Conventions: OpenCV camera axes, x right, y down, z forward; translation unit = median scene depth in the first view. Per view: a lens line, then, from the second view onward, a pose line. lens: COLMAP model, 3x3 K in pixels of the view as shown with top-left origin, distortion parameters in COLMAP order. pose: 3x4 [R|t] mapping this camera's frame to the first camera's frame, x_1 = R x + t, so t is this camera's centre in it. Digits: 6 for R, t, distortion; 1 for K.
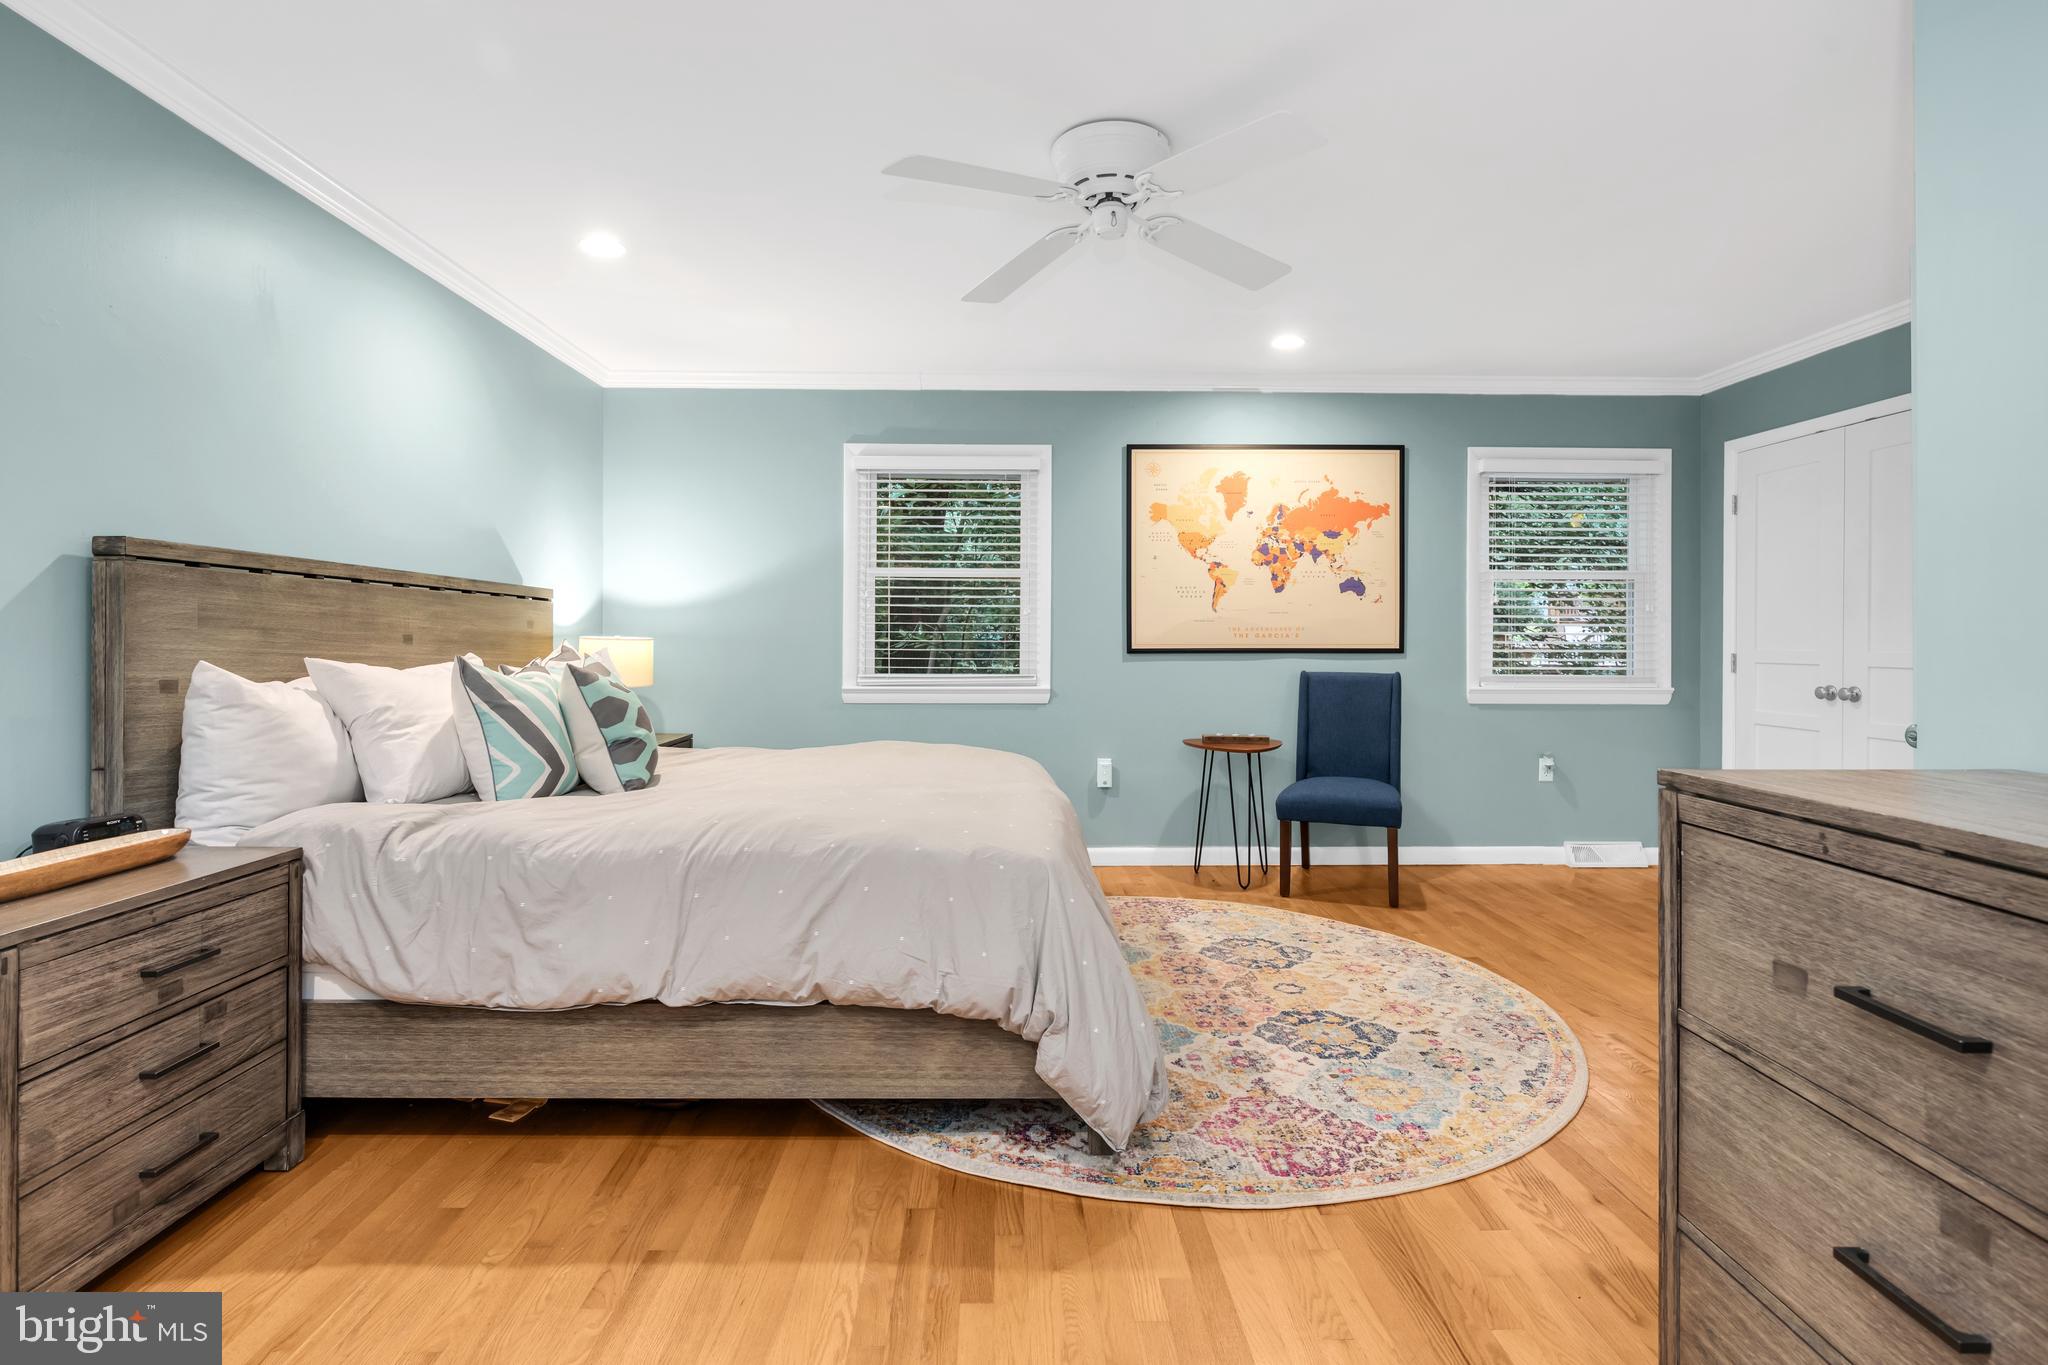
lens RADIAL K [[997.2, 0, 1018.3], [0, 997.2, 654.9], [0, 0, 1]] dist [0.001809, 0.000140]
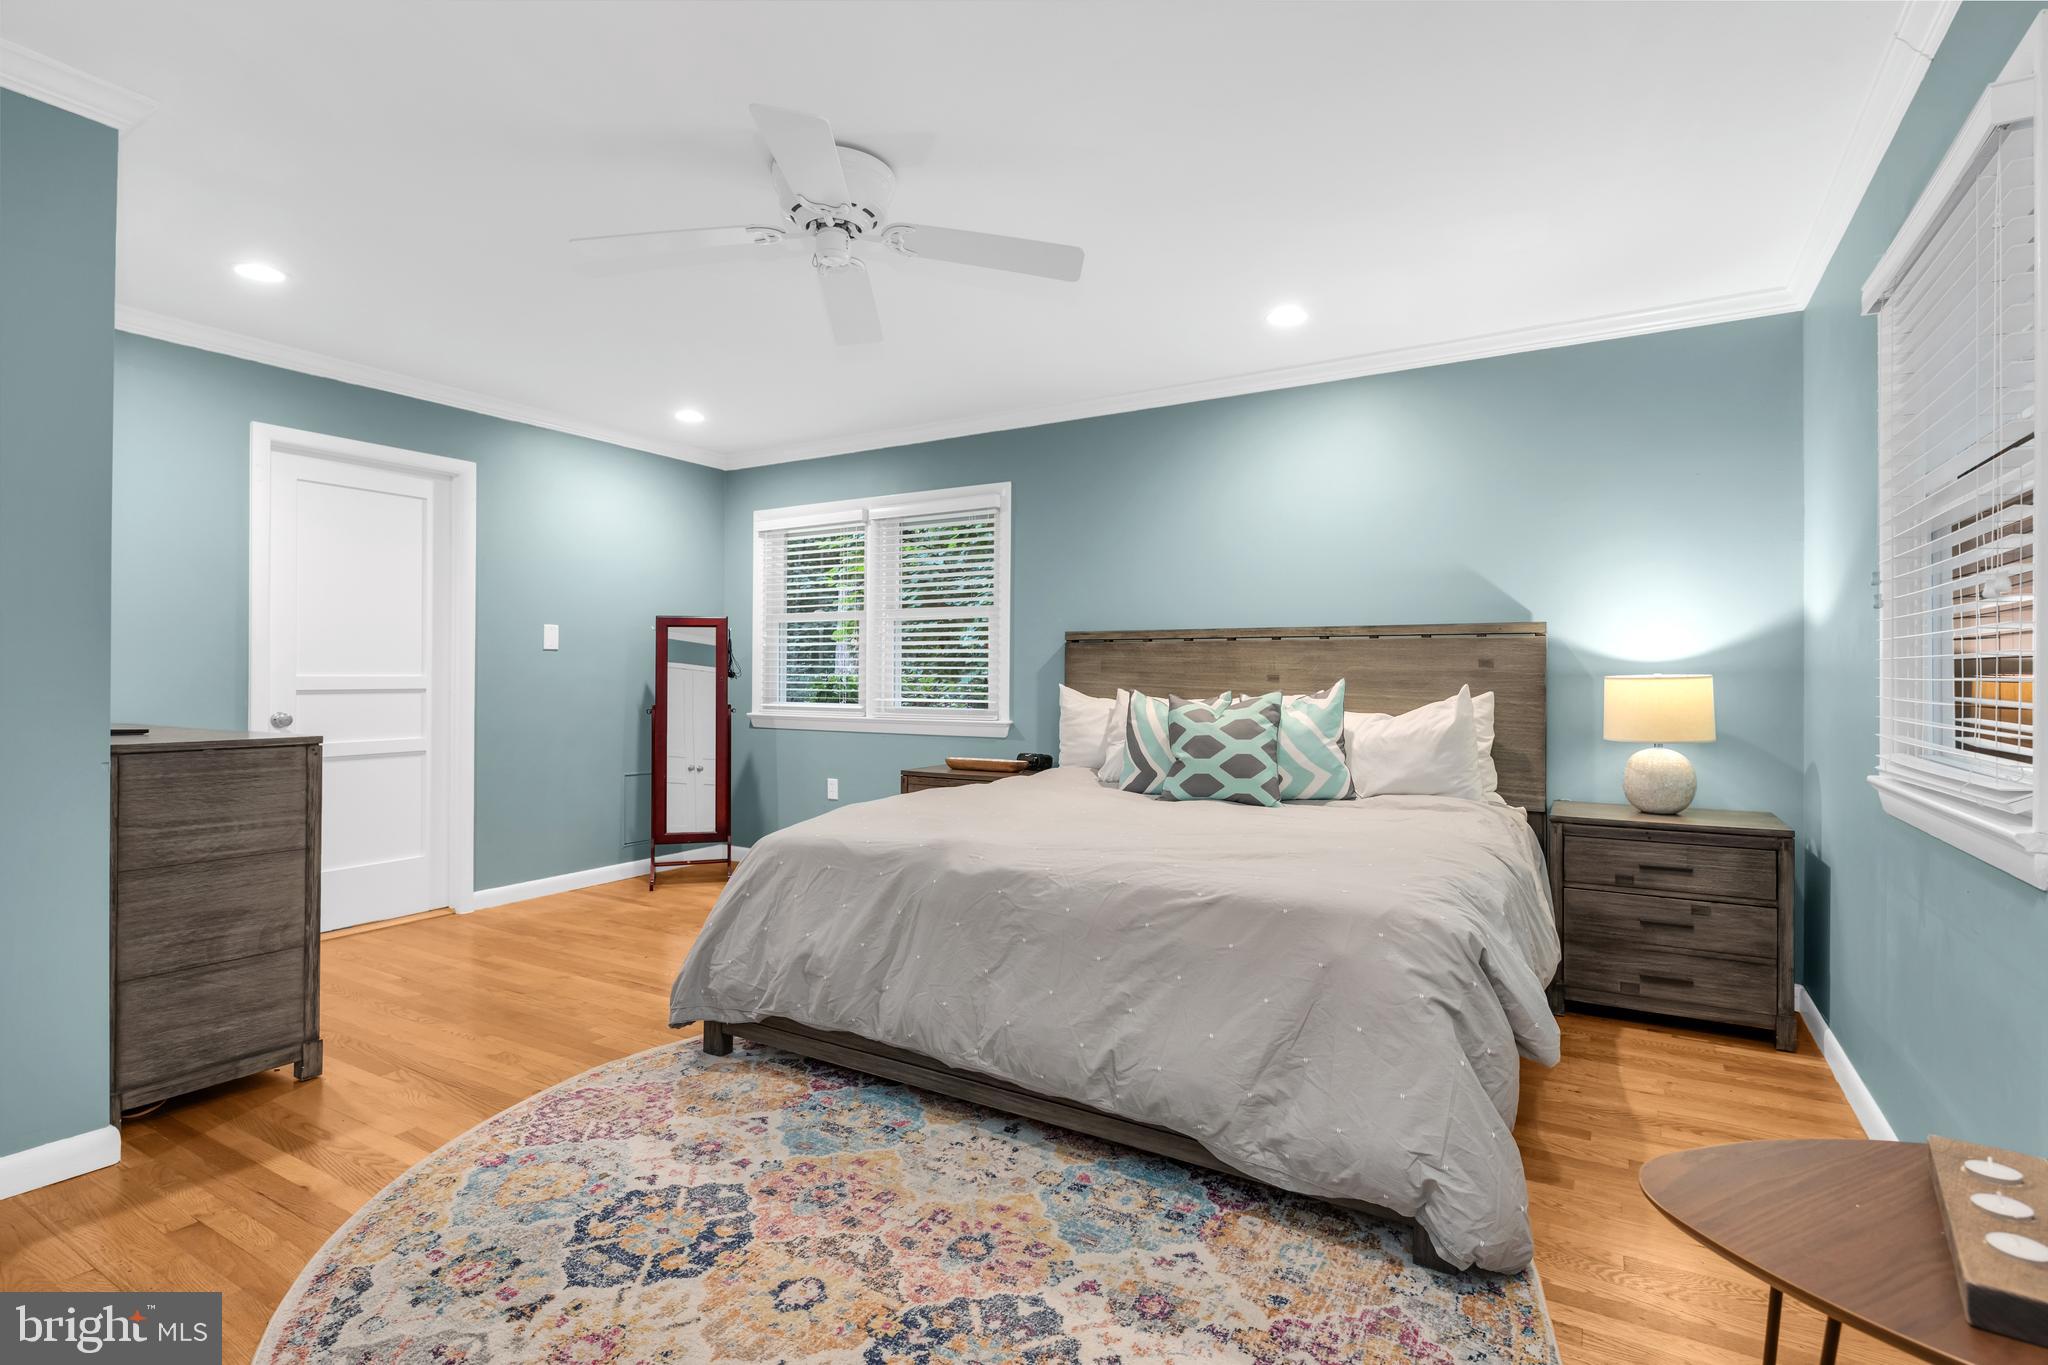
lens RADIAL K [[970.5, 0, 1024.0], [0, 970.5, 682.5], [0, 0, 1]] dist [0.001253, -0.000244]
pose [[-0.524861, 0.001285, -0.851187, 0.789830], [-0.013837, 0.999854, 0.010041, -0.021681], [0.851076, 0.017048, -0.524766, 1.634313]]
